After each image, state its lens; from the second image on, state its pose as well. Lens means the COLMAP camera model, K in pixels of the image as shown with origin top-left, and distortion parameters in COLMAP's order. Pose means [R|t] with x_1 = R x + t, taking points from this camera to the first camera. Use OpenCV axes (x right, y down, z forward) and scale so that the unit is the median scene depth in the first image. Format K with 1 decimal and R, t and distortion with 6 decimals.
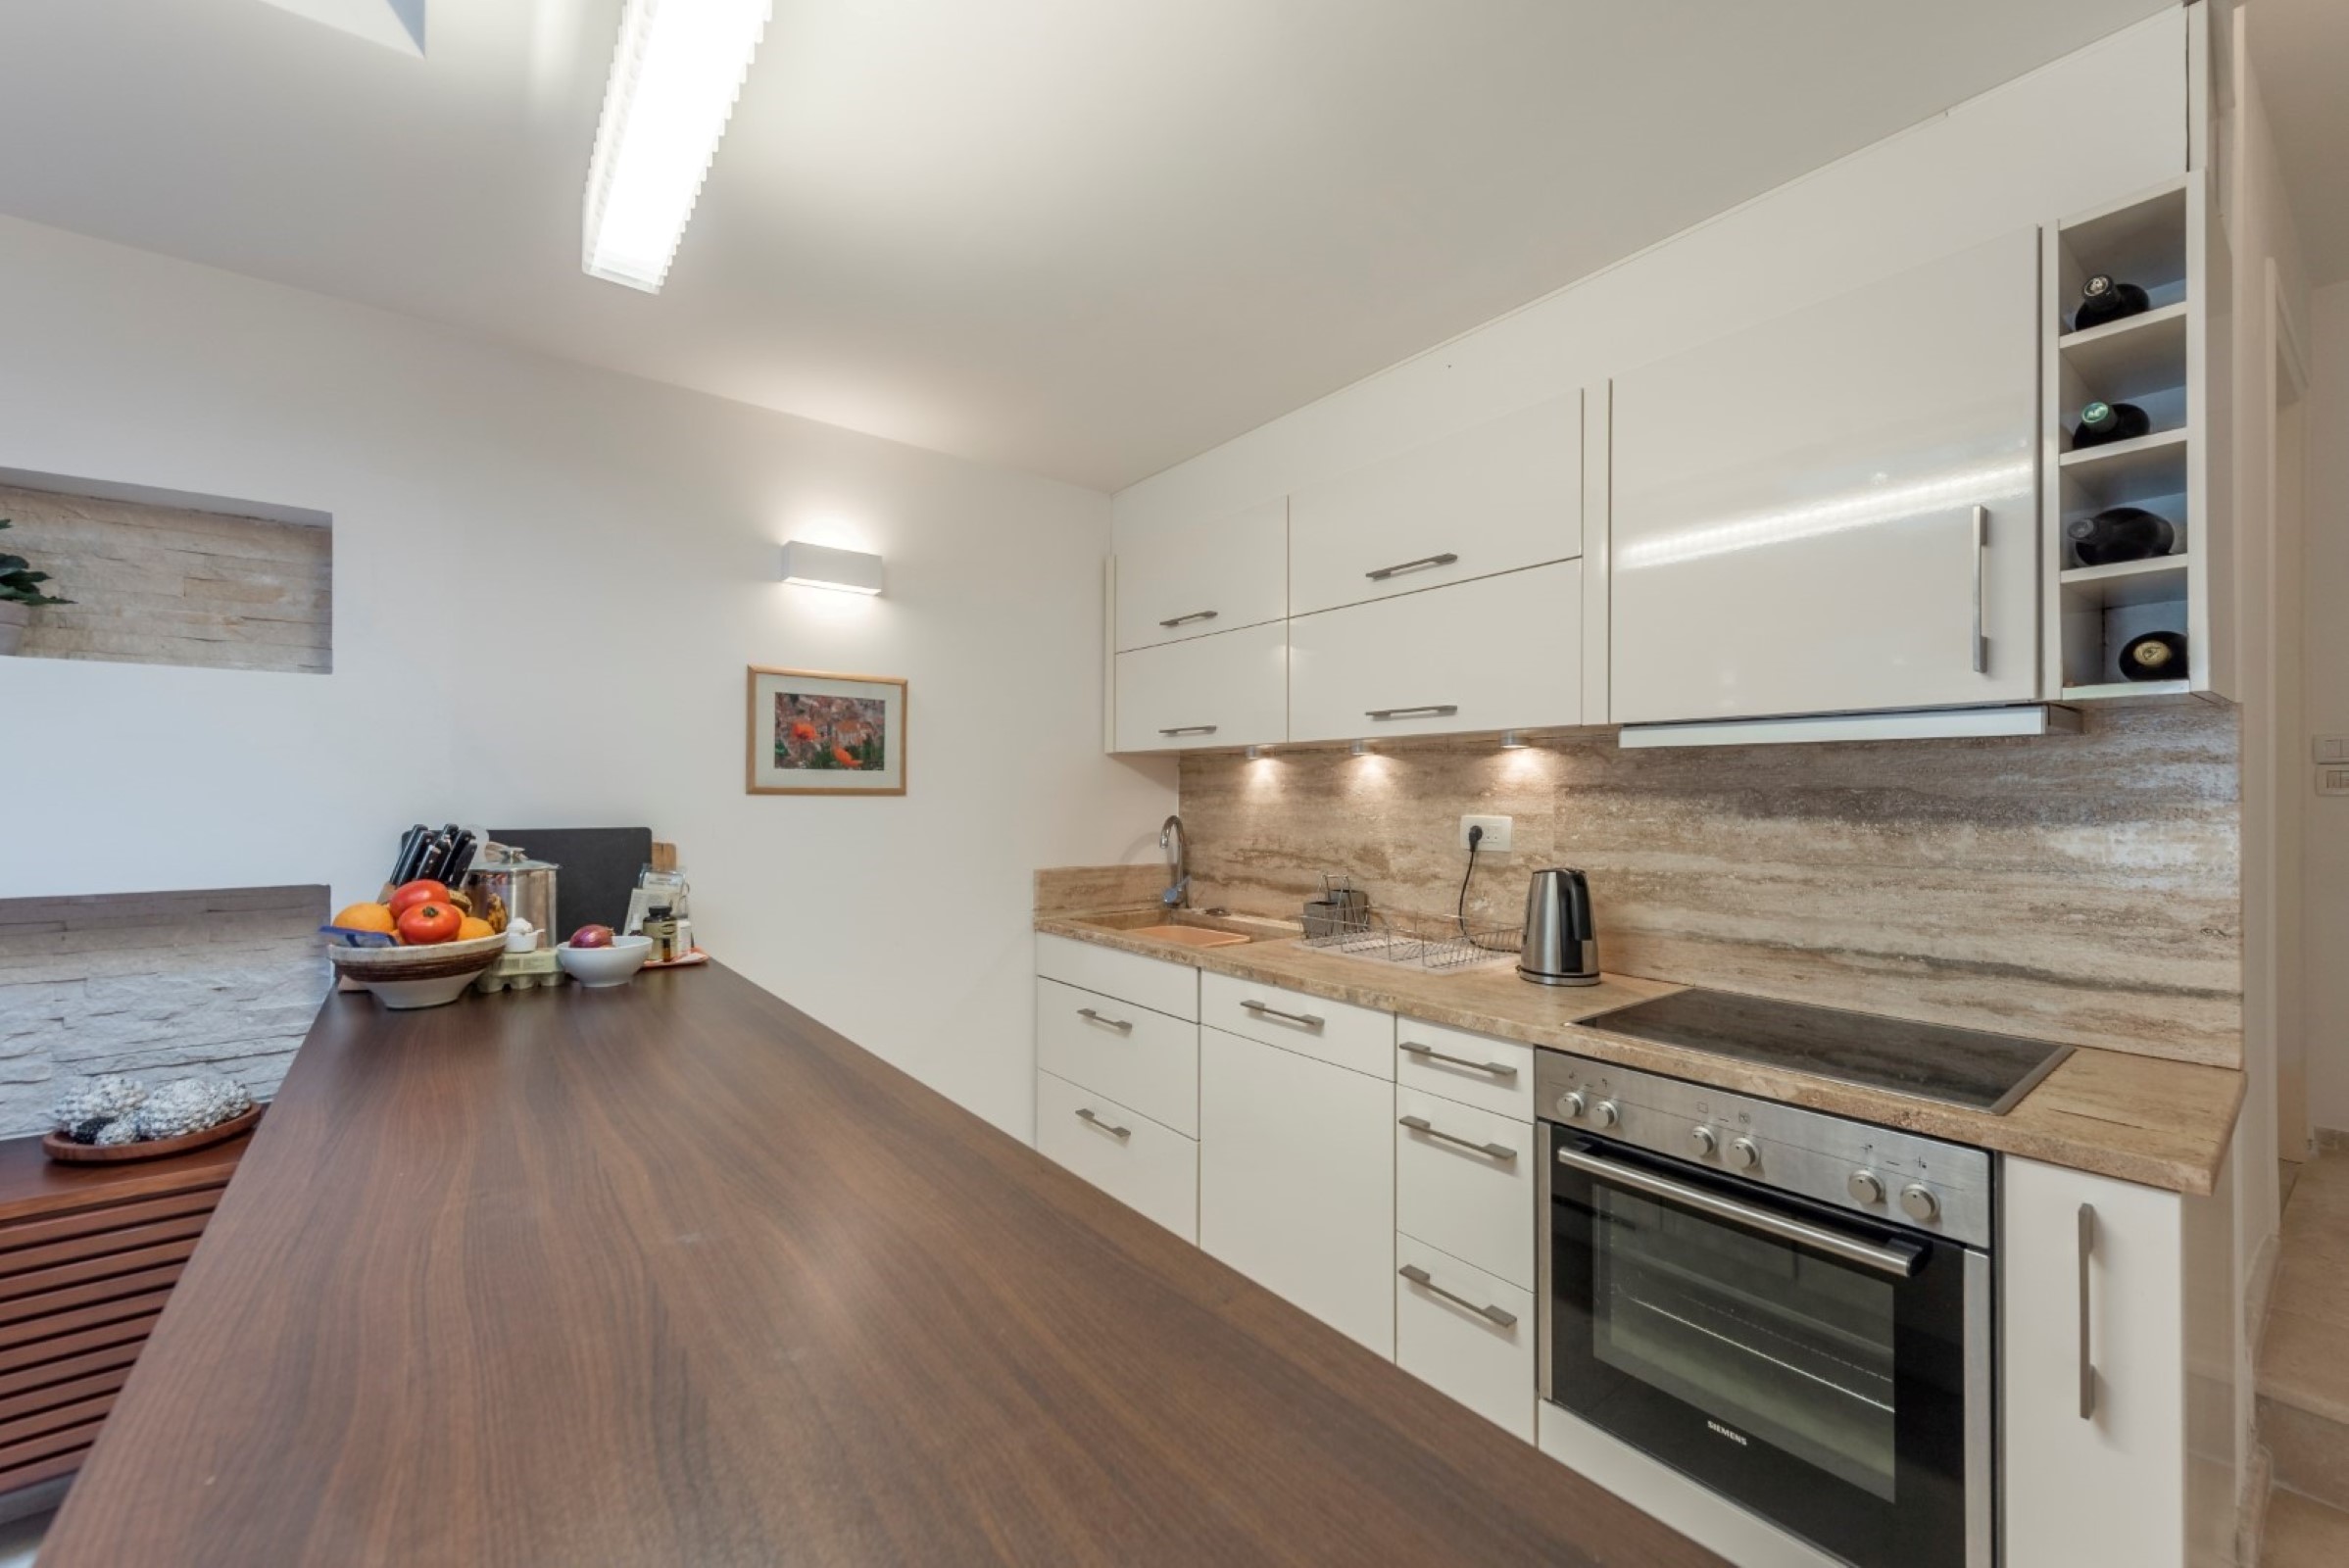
lens RADIAL K [[940.1, 0, 1190.5], [0, 940.1, 791.1], [0, 0, 1]] dist [0.019977, -0.007071]
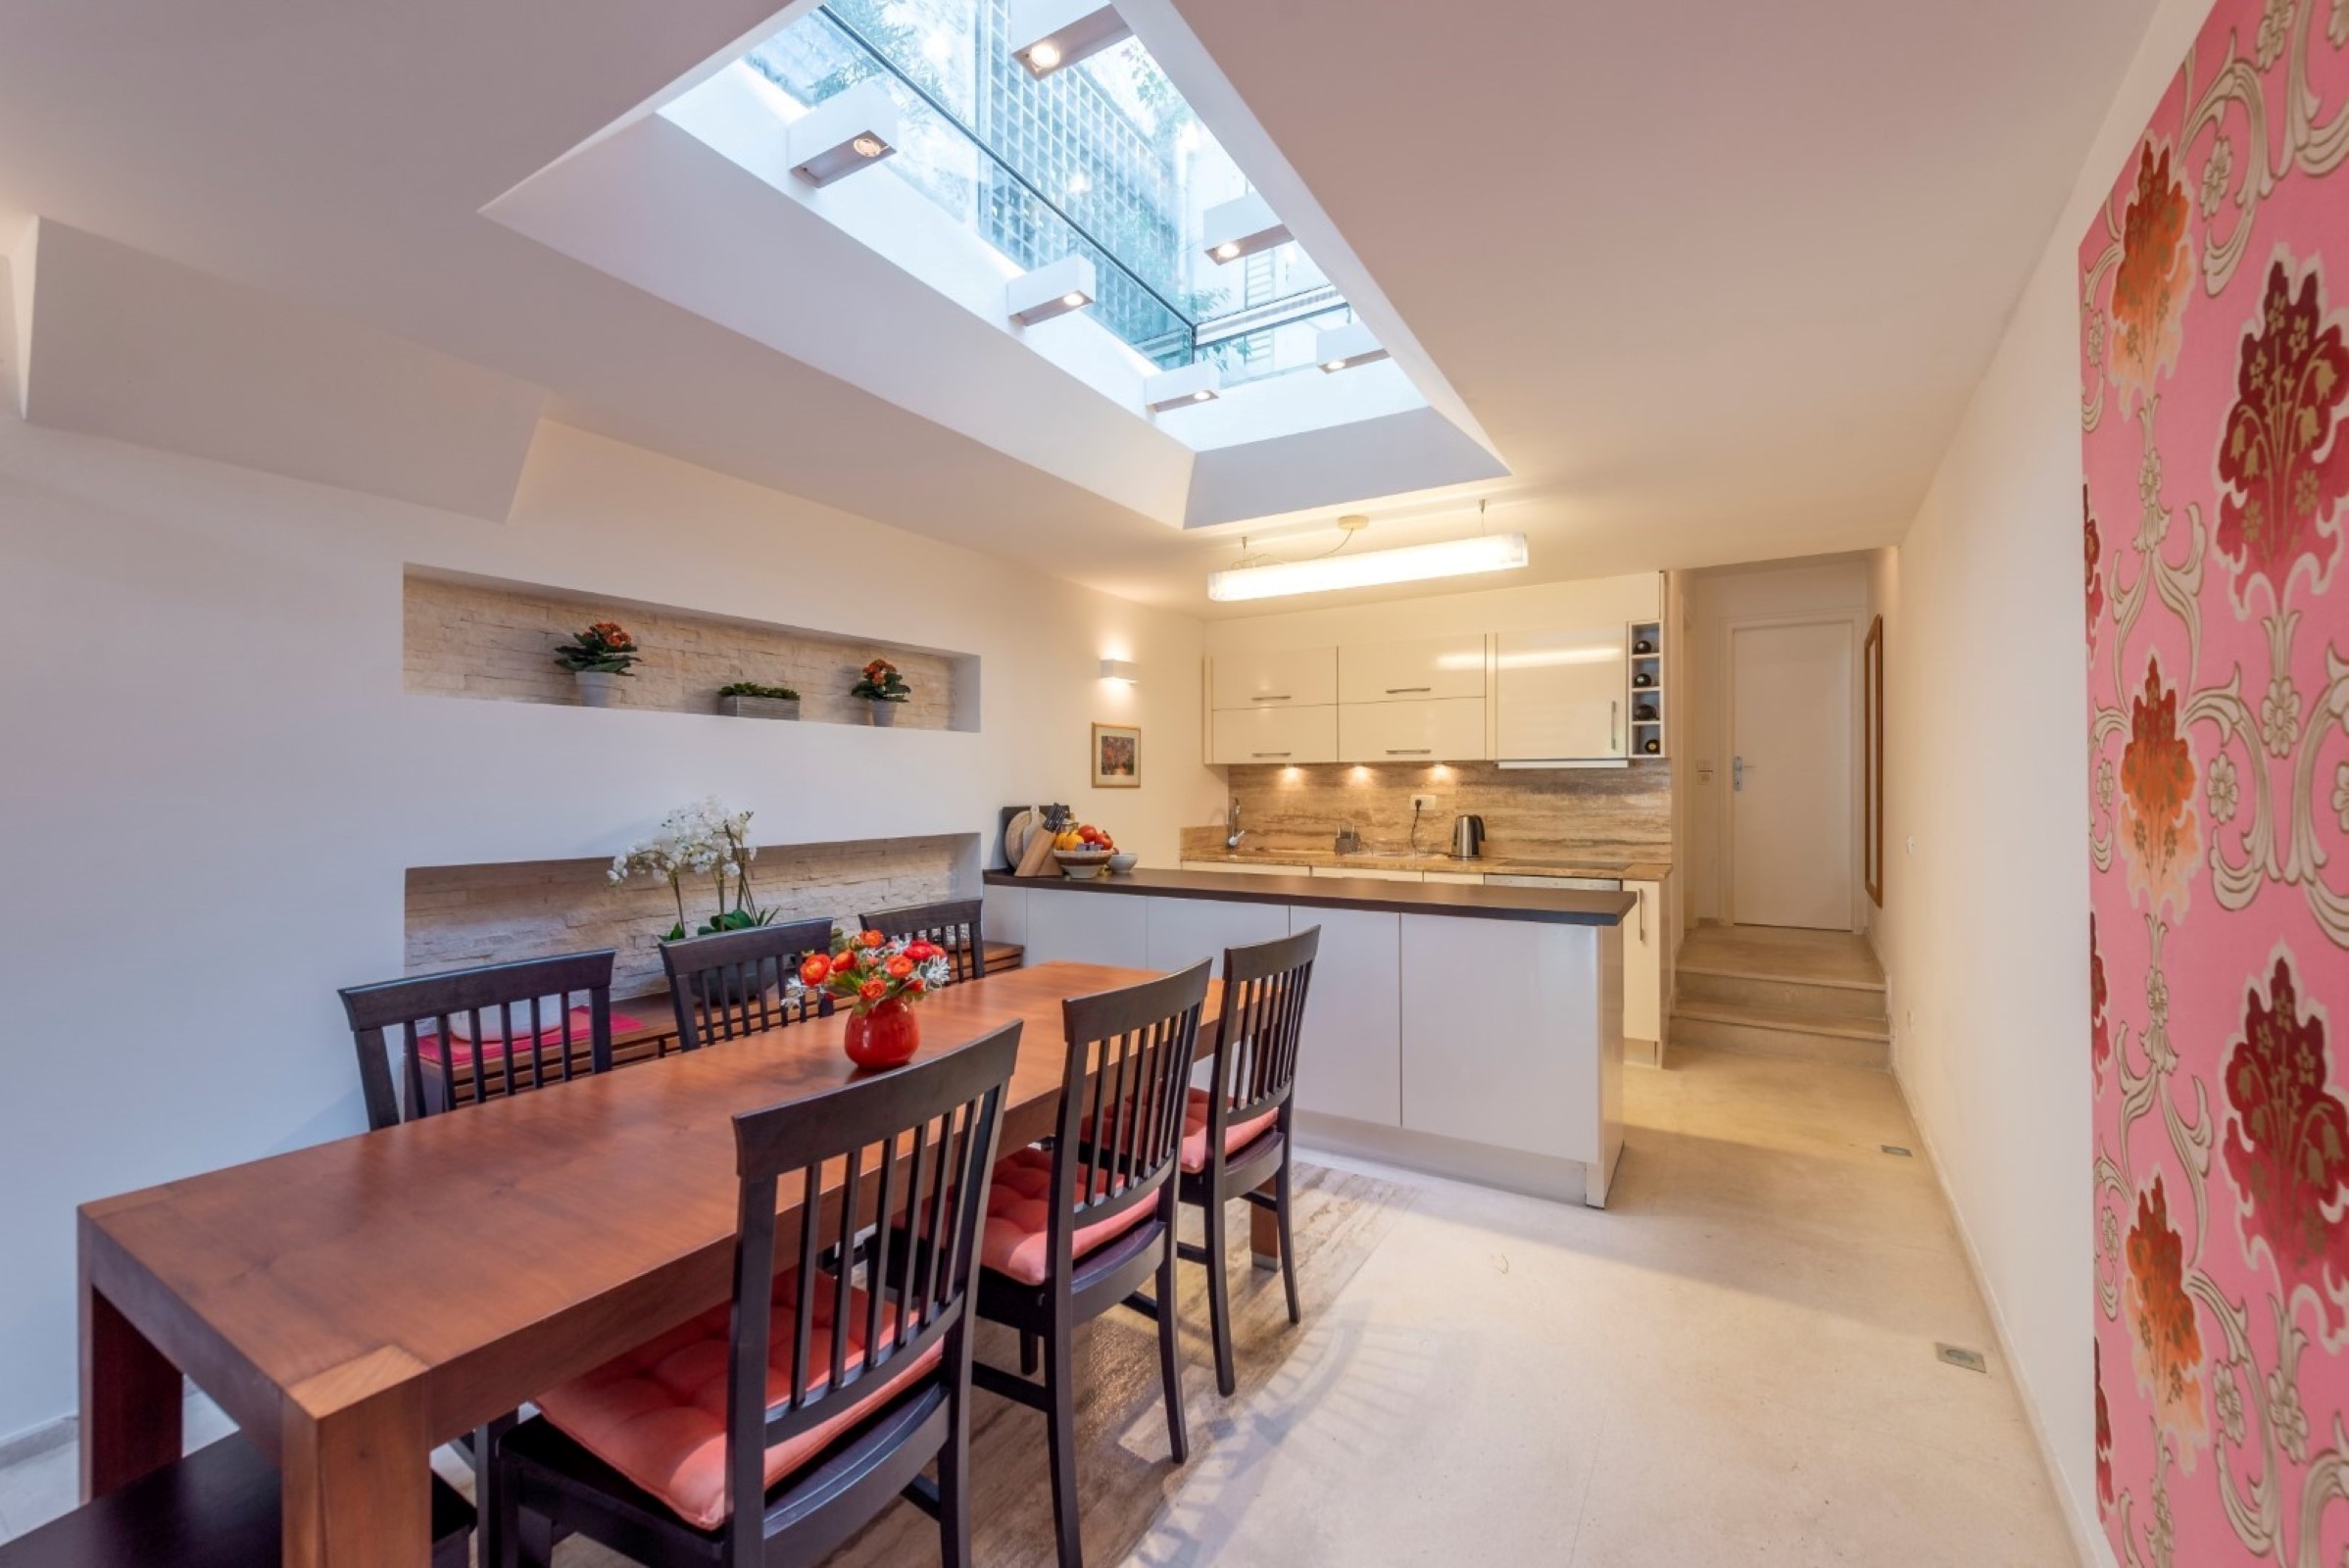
lens RADIAL K [[940.1, 0, 1190.5], [0, 940.1, 791.1], [0, 0, 1]] dist [0.019977, -0.007071]
pose [[0.940166, -0.008845, 0.340601, -1.122752], [0.005073, 0.999916, 0.011962, -0.015189], [-0.340678, -0.009519, 0.940132, -1.071087]]
